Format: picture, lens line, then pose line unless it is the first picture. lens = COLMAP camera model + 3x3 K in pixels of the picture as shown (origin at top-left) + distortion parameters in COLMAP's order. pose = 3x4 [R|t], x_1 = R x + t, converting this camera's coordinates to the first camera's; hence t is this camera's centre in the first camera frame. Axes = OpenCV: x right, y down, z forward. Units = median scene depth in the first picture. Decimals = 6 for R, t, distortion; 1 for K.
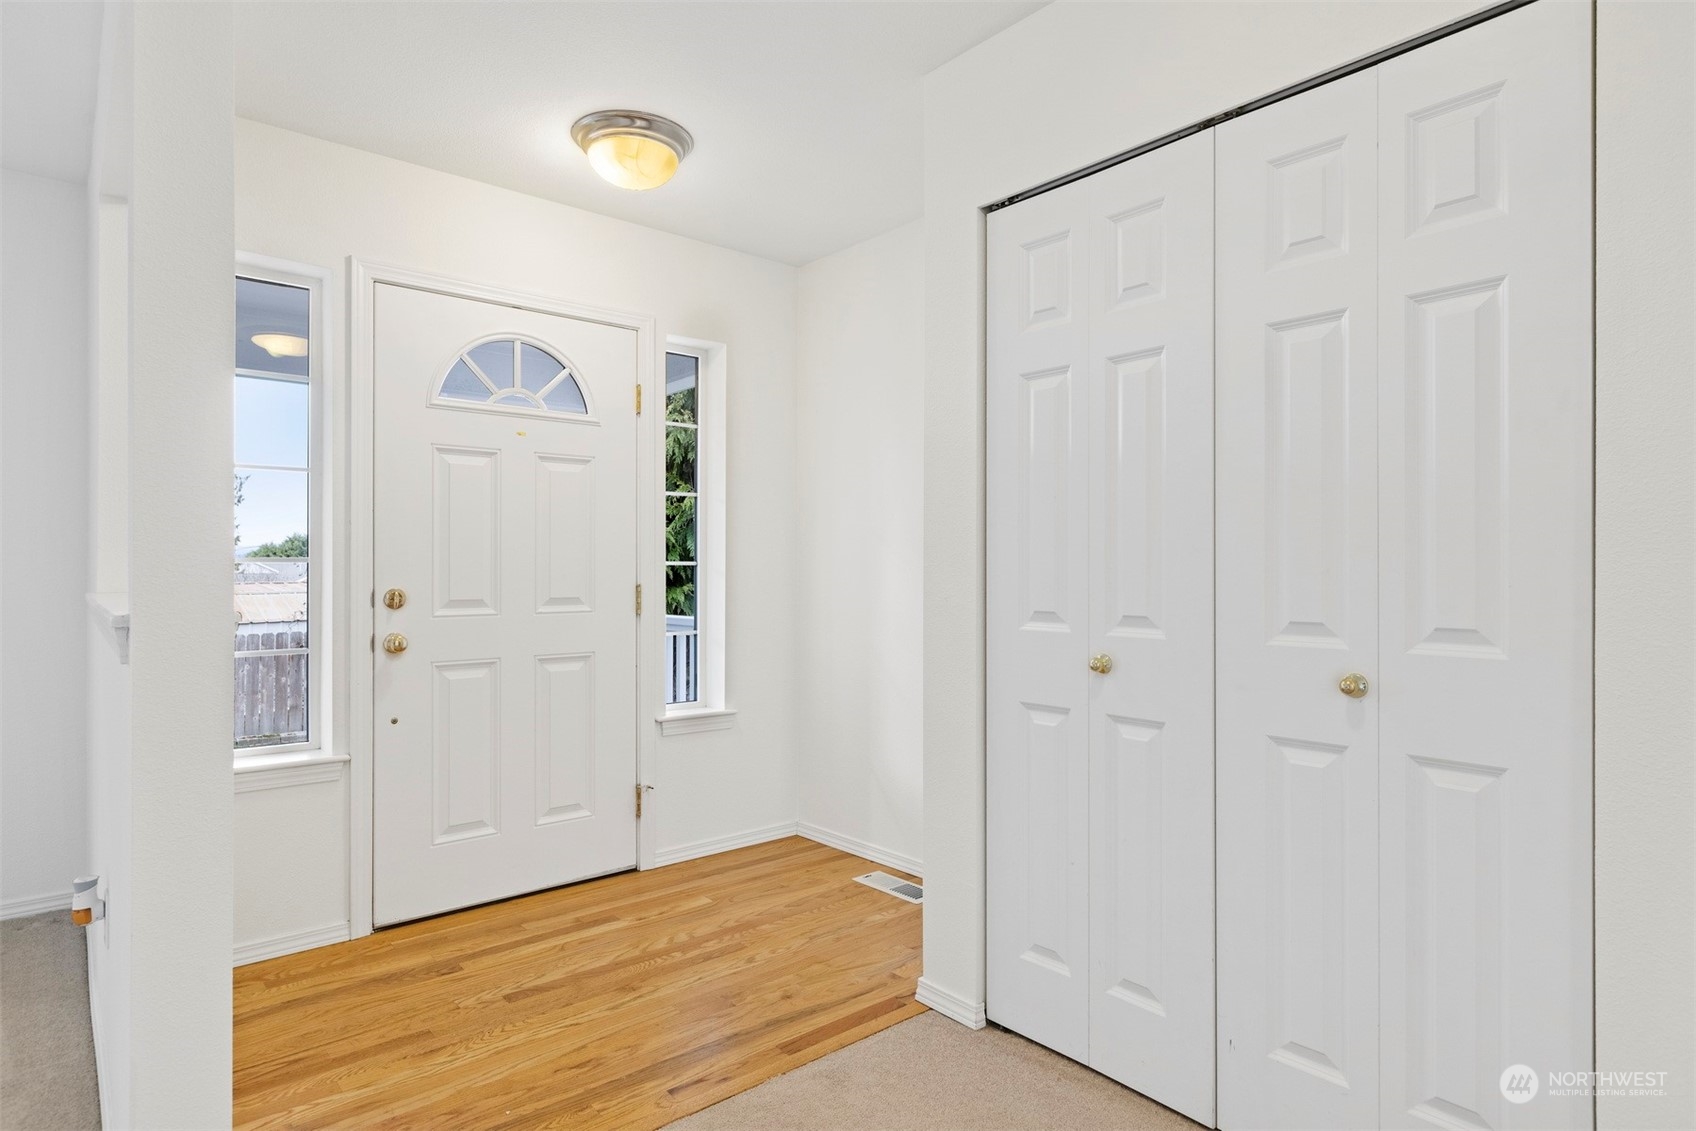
lens RADIAL K [[930.9, 0, 851.0], [0, 930.9, 565.2], [0, 0, 1]] dist [0.002480, -0.000217]
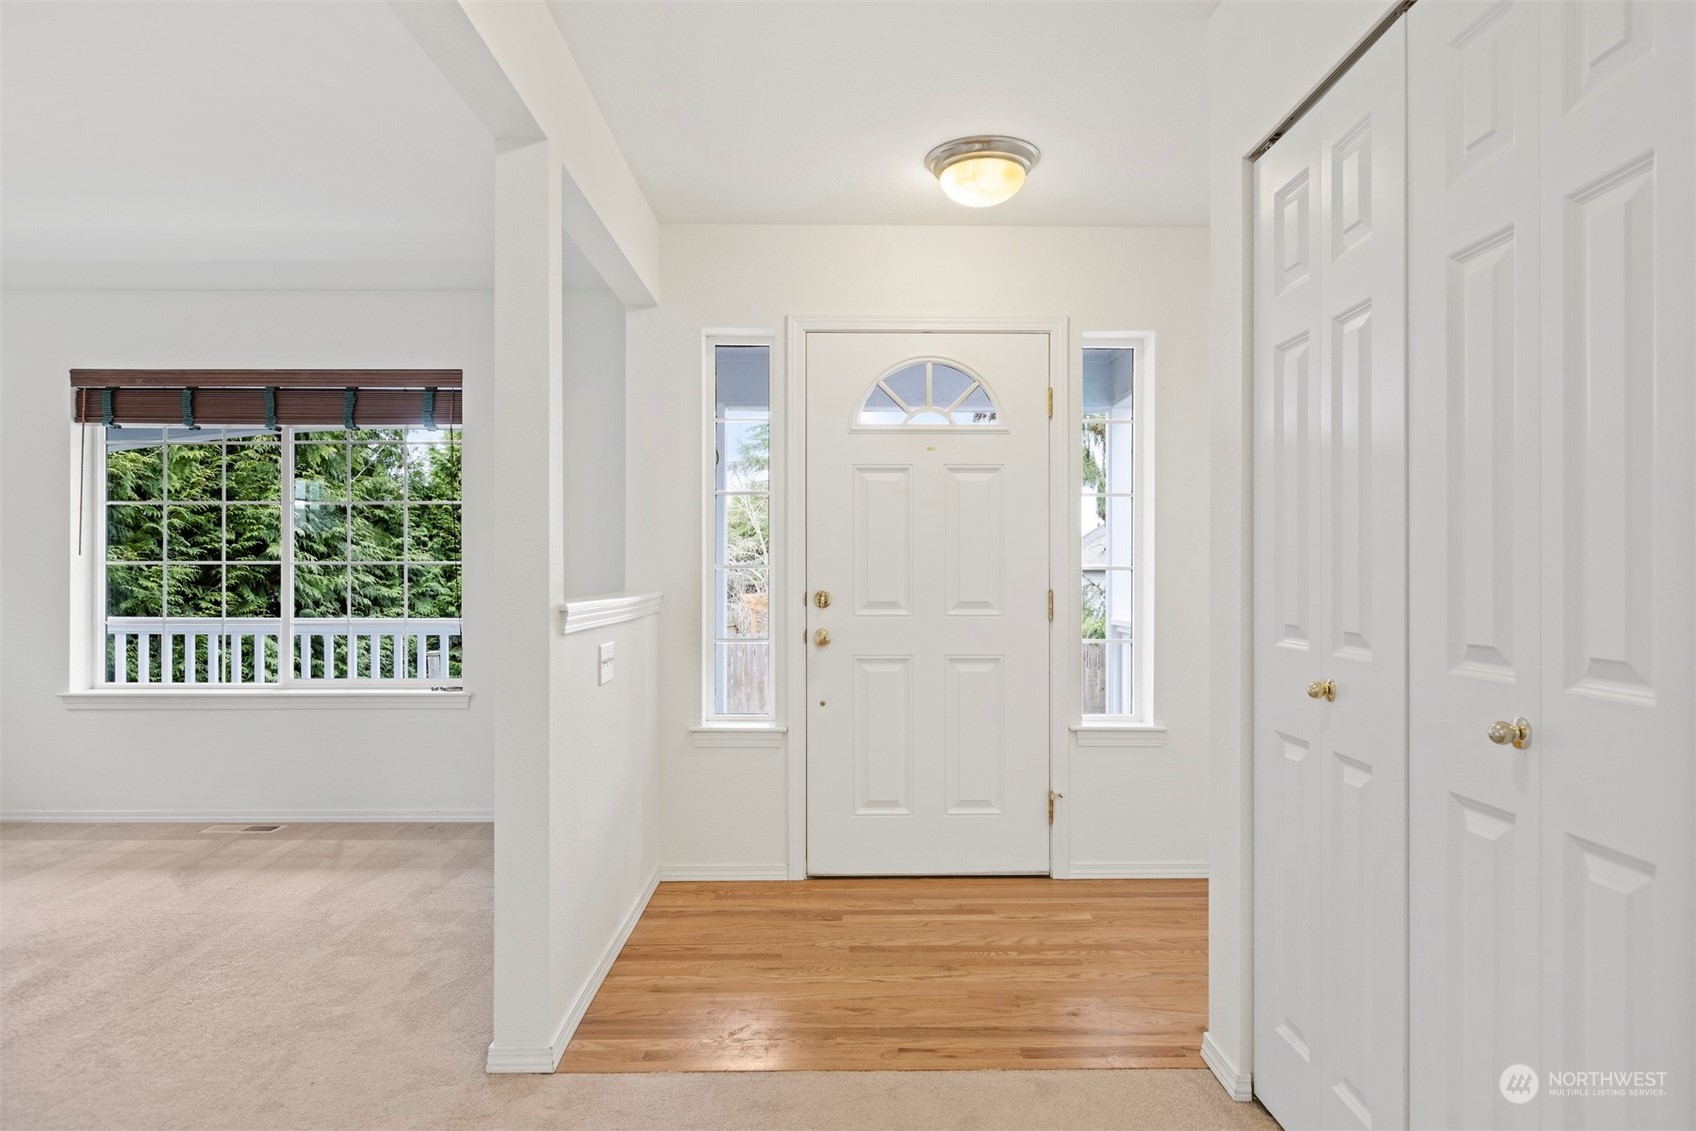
lens RADIAL K [[1038.7, 0, 847.2], [0, 1038.7, 570.1], [0, 0, 1]] dist [-0.007221, -0.002310]
pose [[0.766934, -0.001820, -0.641724, 0.398969], [0.002289, 0.999997, -0.000100, -0.000475], [0.641722, -0.001392, 0.766936, 0.016788]]
